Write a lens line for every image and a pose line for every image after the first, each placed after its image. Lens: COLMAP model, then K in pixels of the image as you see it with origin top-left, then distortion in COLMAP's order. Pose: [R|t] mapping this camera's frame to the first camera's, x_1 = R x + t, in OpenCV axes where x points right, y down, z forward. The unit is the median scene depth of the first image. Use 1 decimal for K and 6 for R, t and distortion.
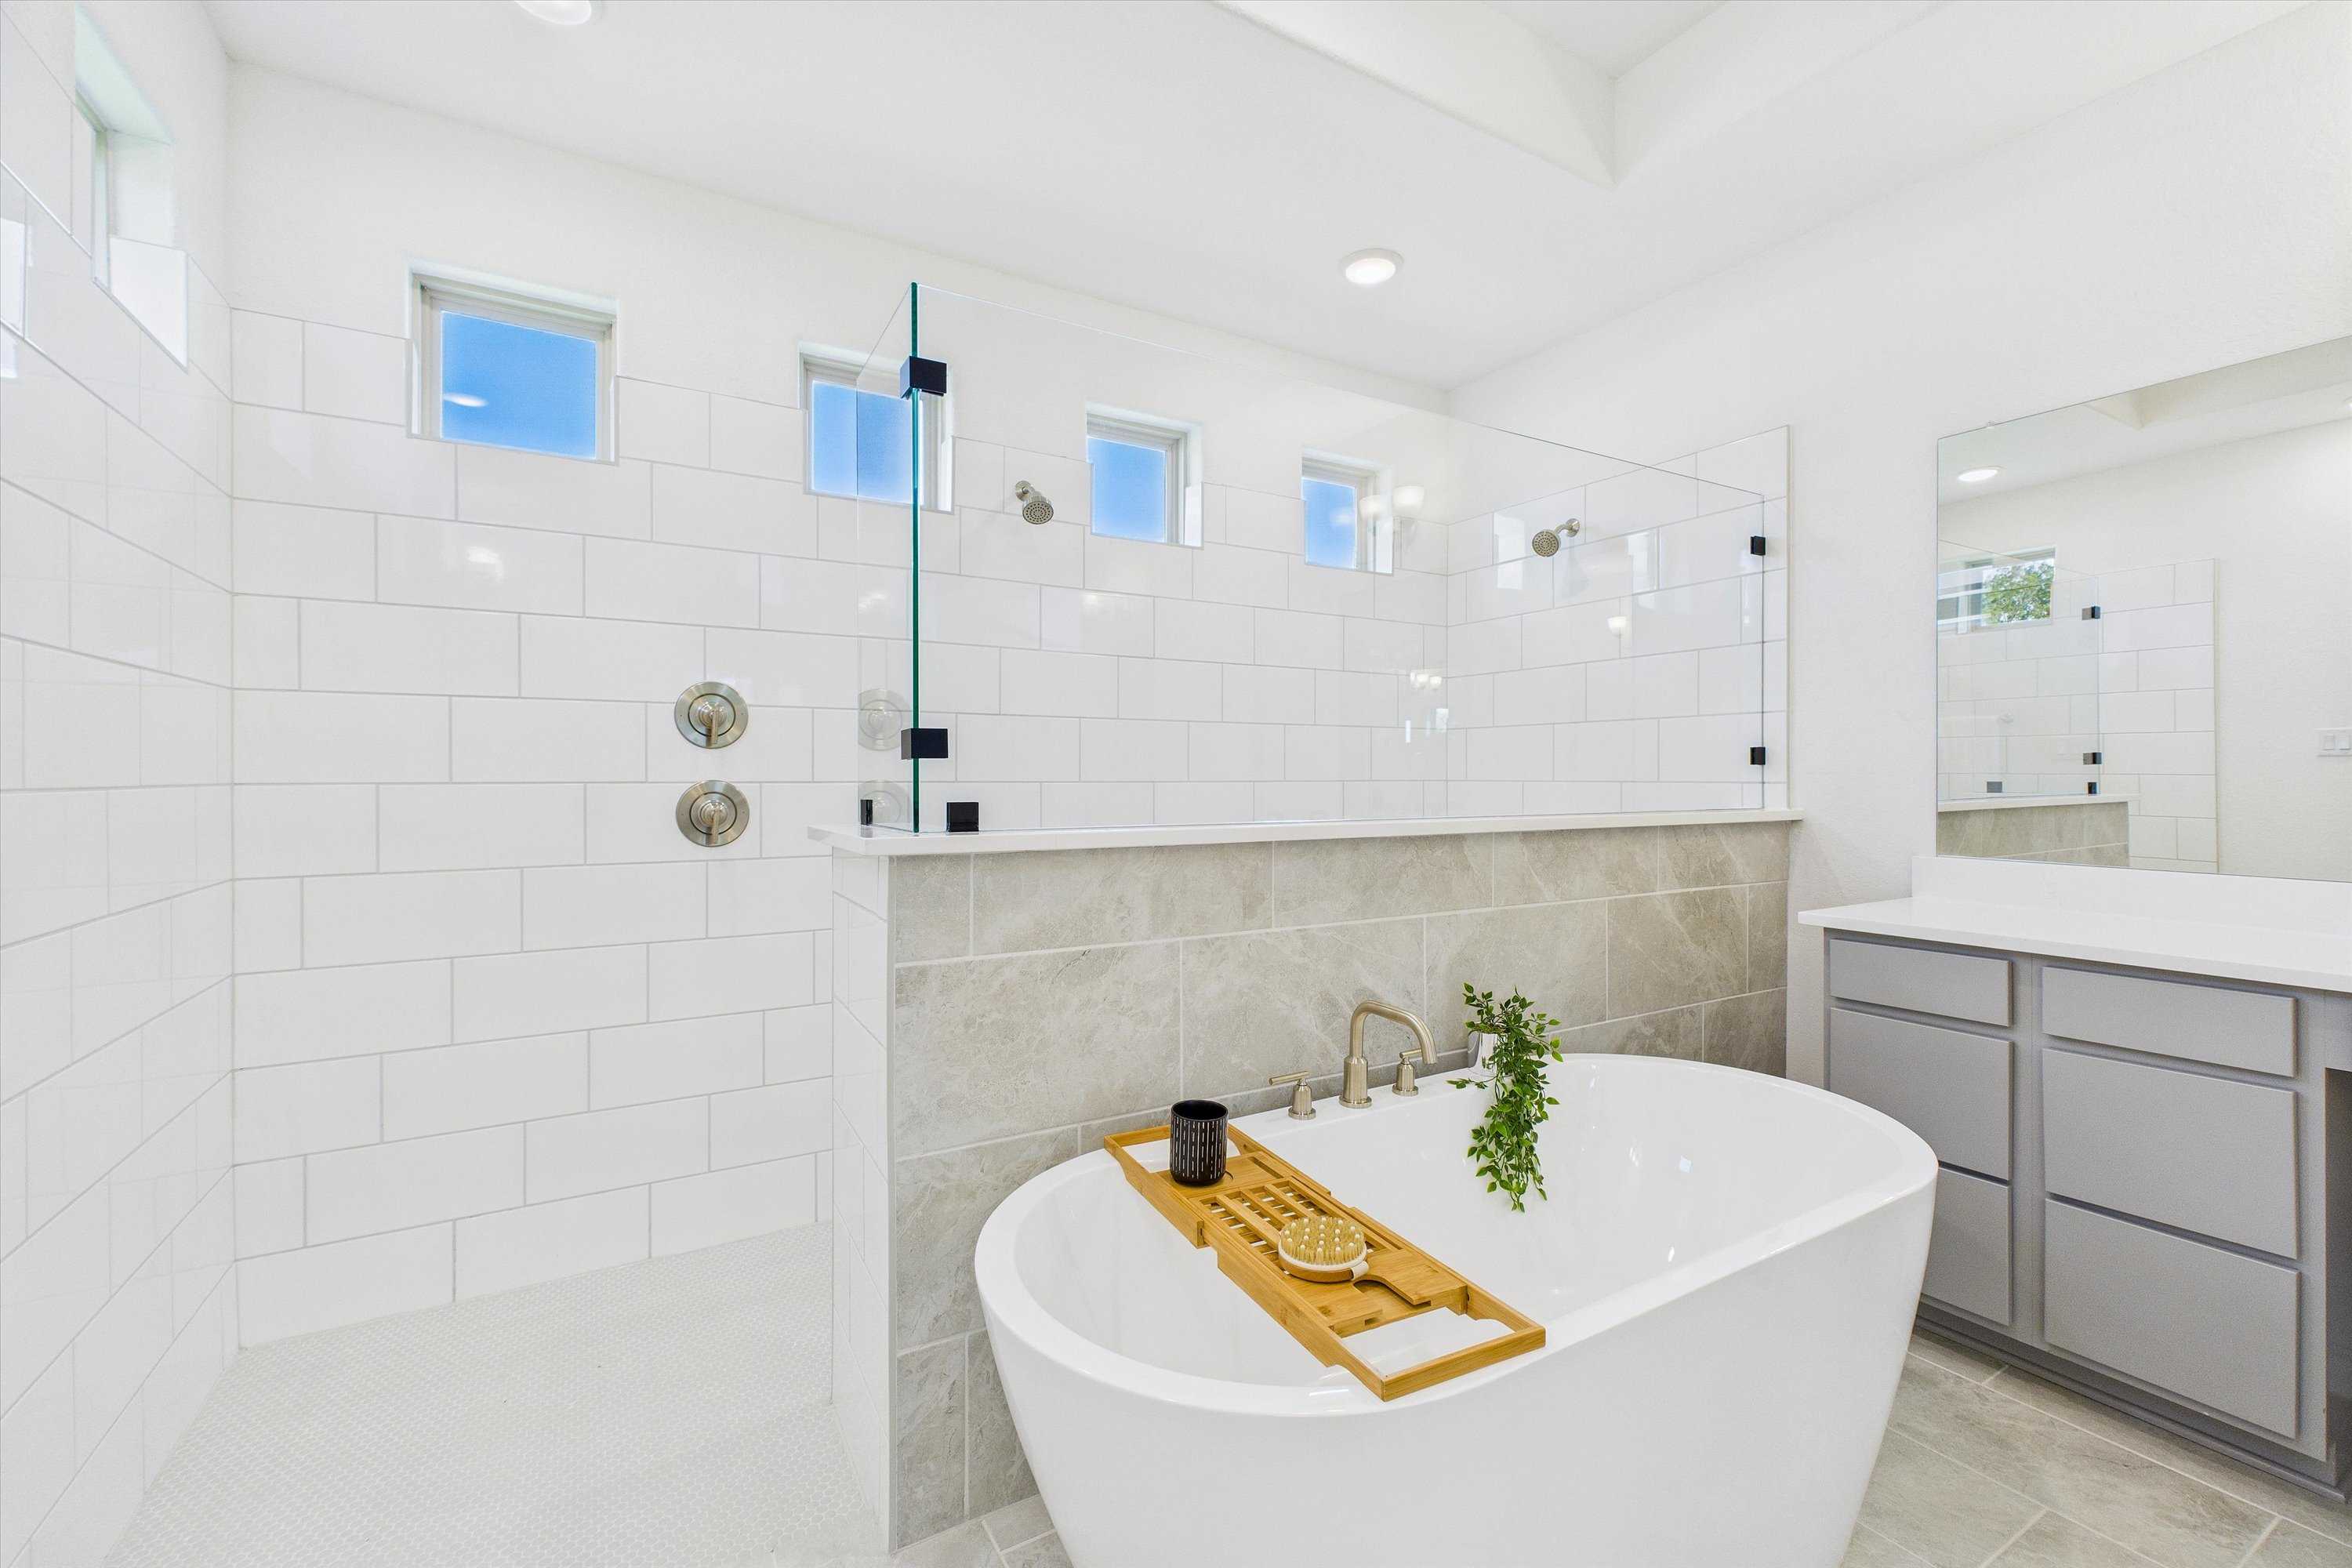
lens RADIAL K [[992.4, 0, 1176.1], [0, 992.4, 776.7], [0, 0, 1]] dist [0.003292, -0.000256]
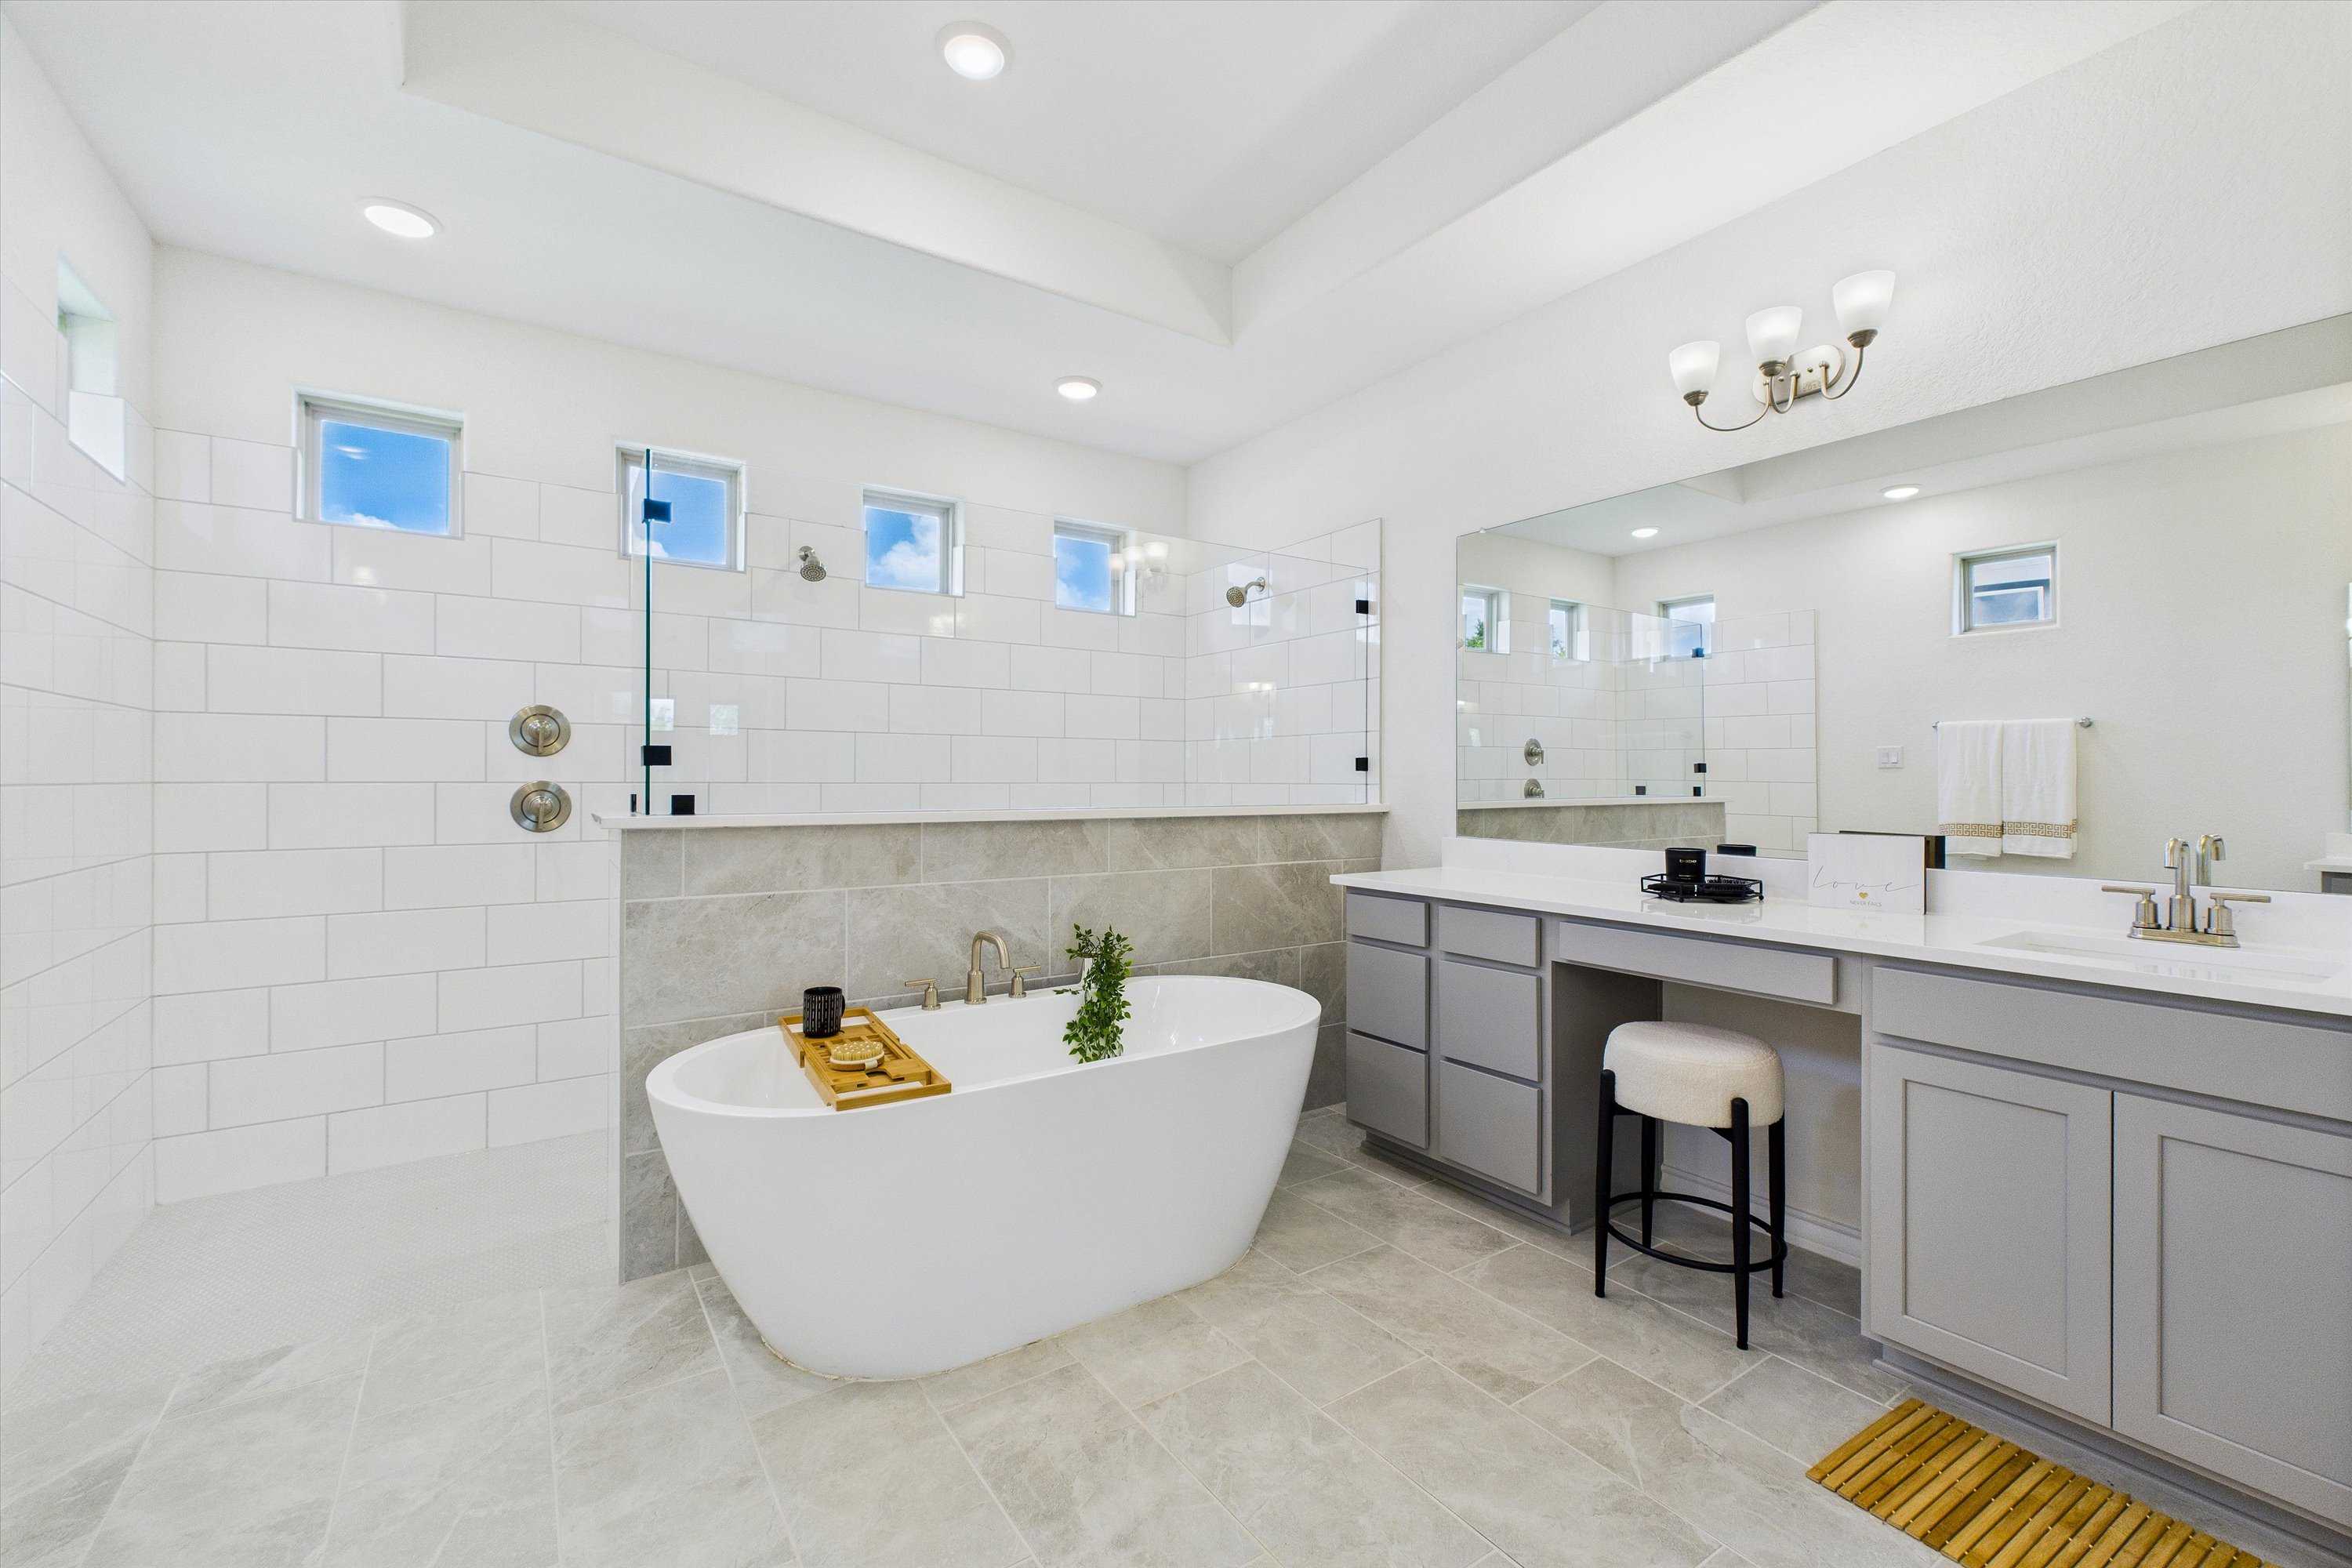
lens RADIAL K [[992.4, 0, 1174.9], [0, 992.4, 777.8], [0, 0, 1]] dist [0.003292, -0.000256]
pose [[0.997994, 0.002307, 0.063265, 0.339547], [-0.002063, 0.999990, -0.003927, 0.003724], [-0.063273, 0.003788, 0.997989, -0.424707]]
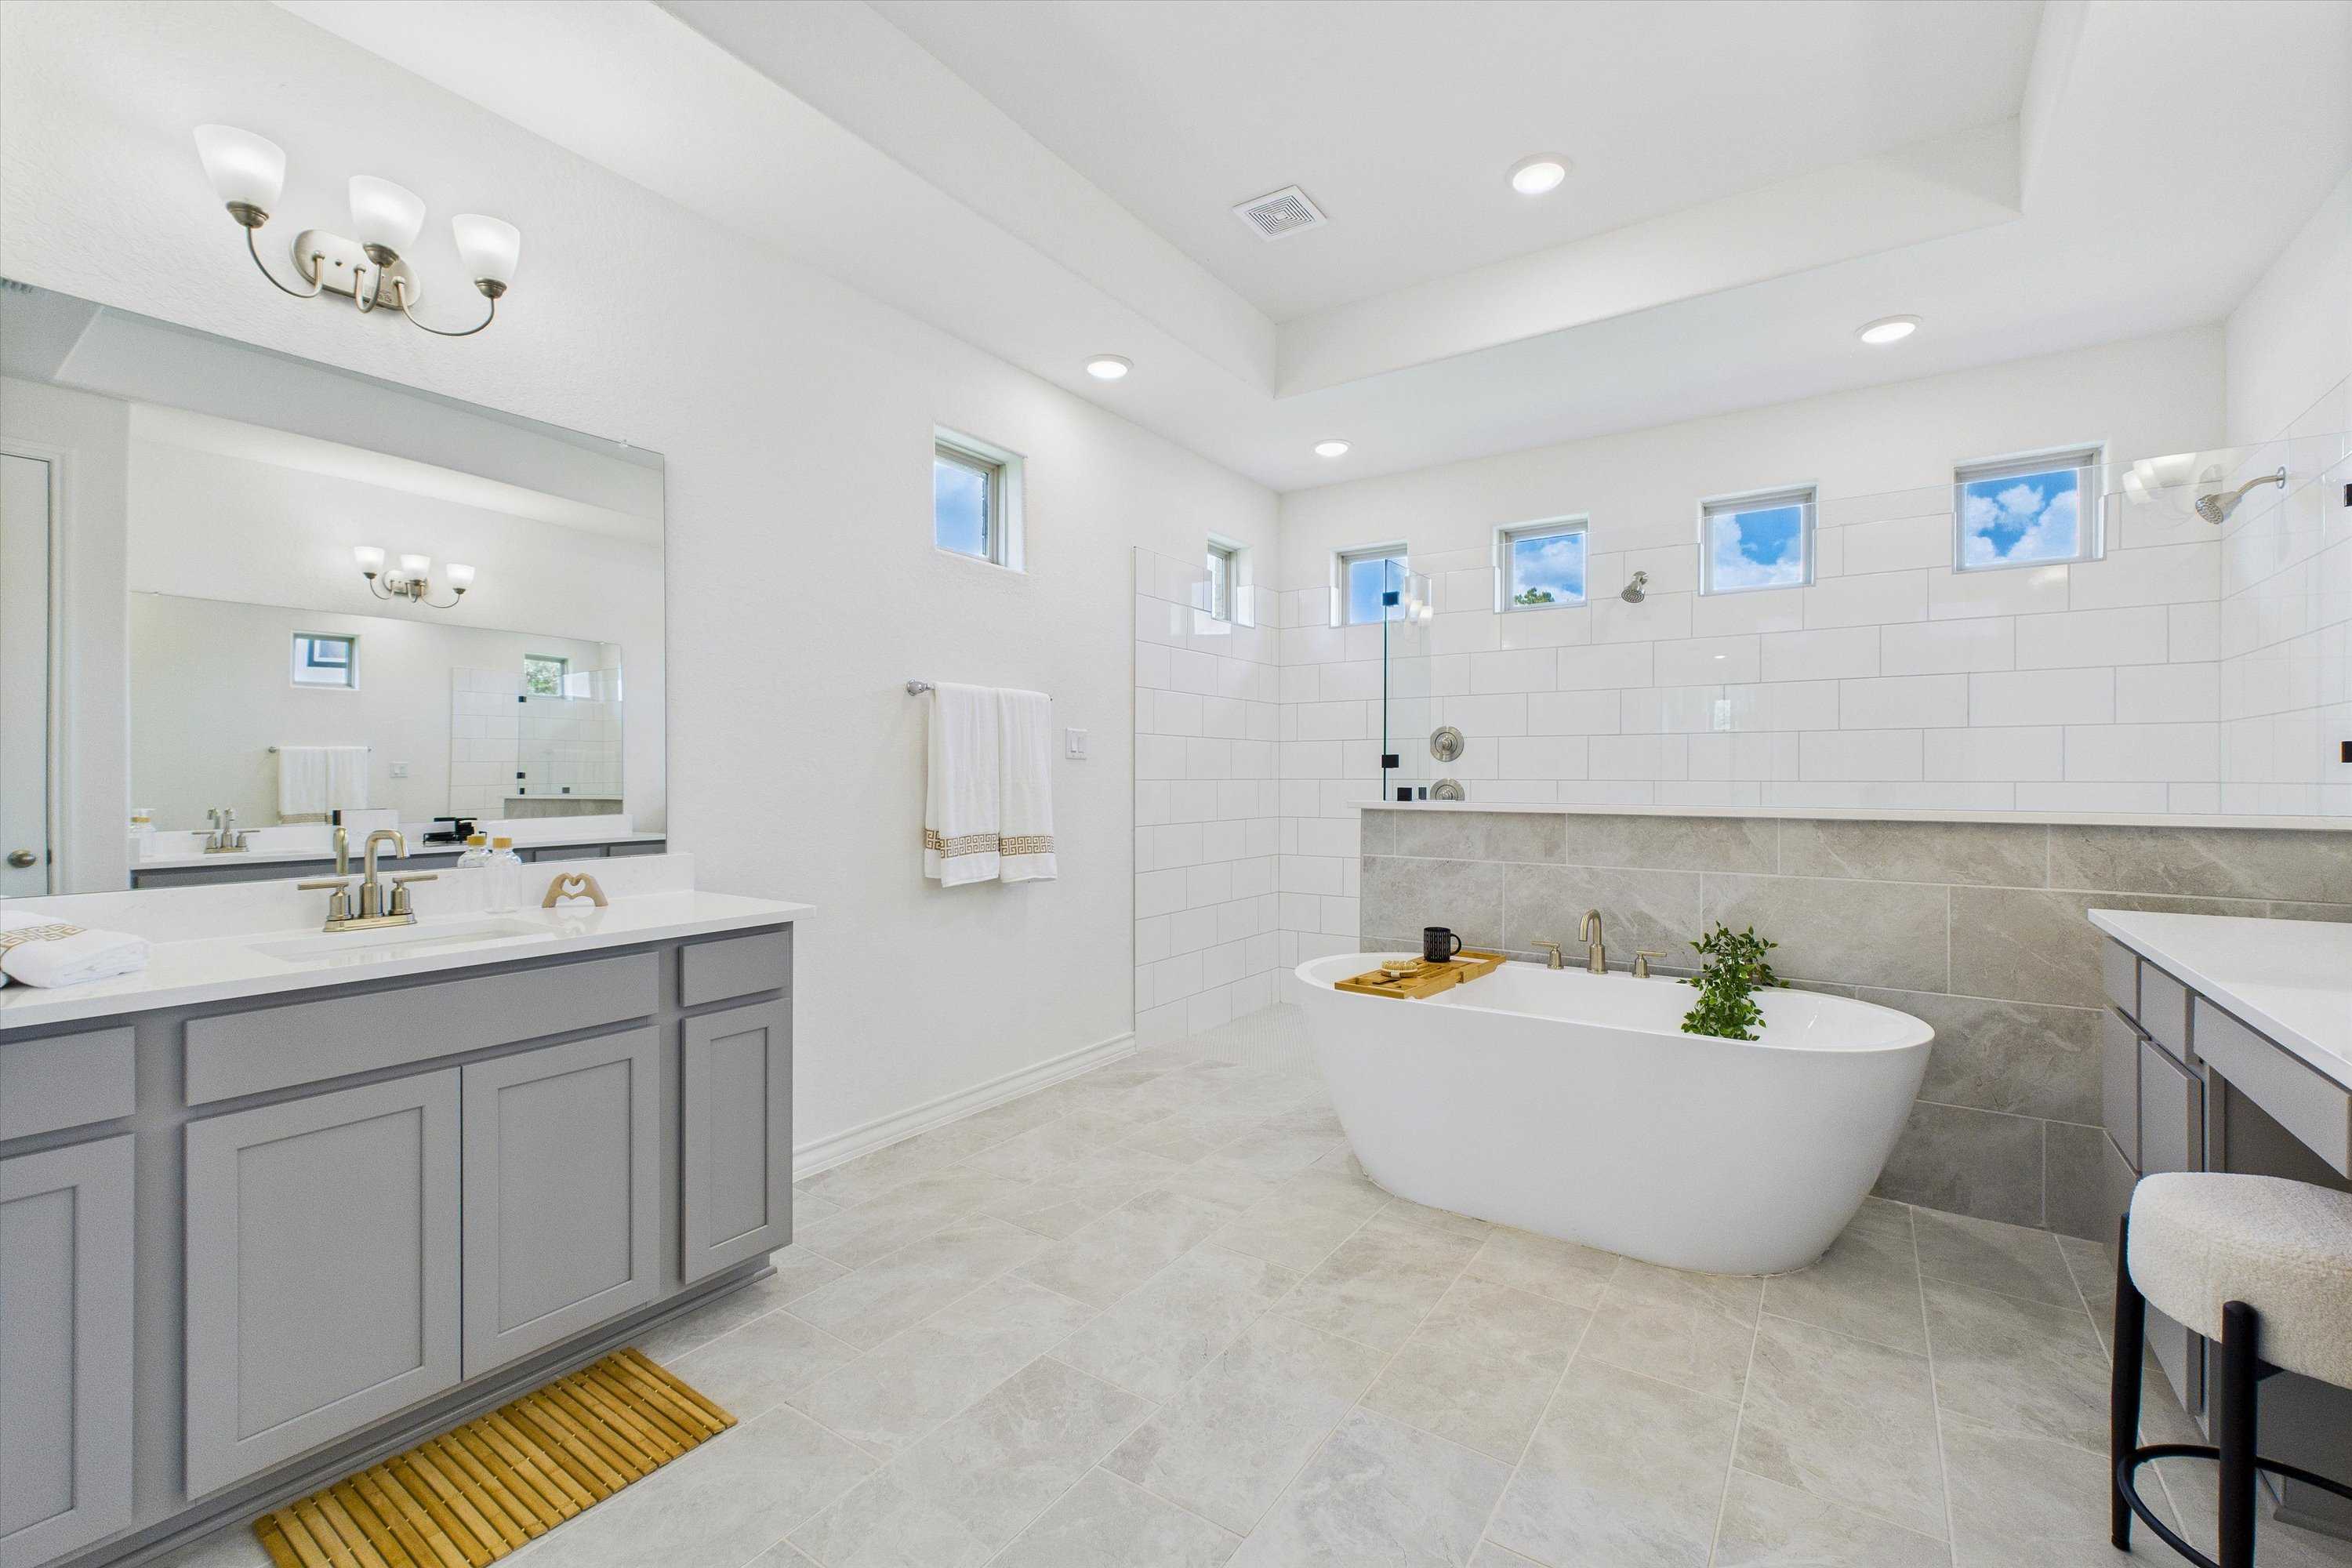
lens RADIAL K [[992.4, 0, 1176.2], [0, 992.4, 778.7], [0, 0, 1]] dist [0.003292, -0.000256]
pose [[0.418492, 0.002094, -0.908218, 1.247365], [-0.003304, 0.999994, 0.000783, 0.004853], [0.908214, 0.002673, 0.418497, -0.301837]]
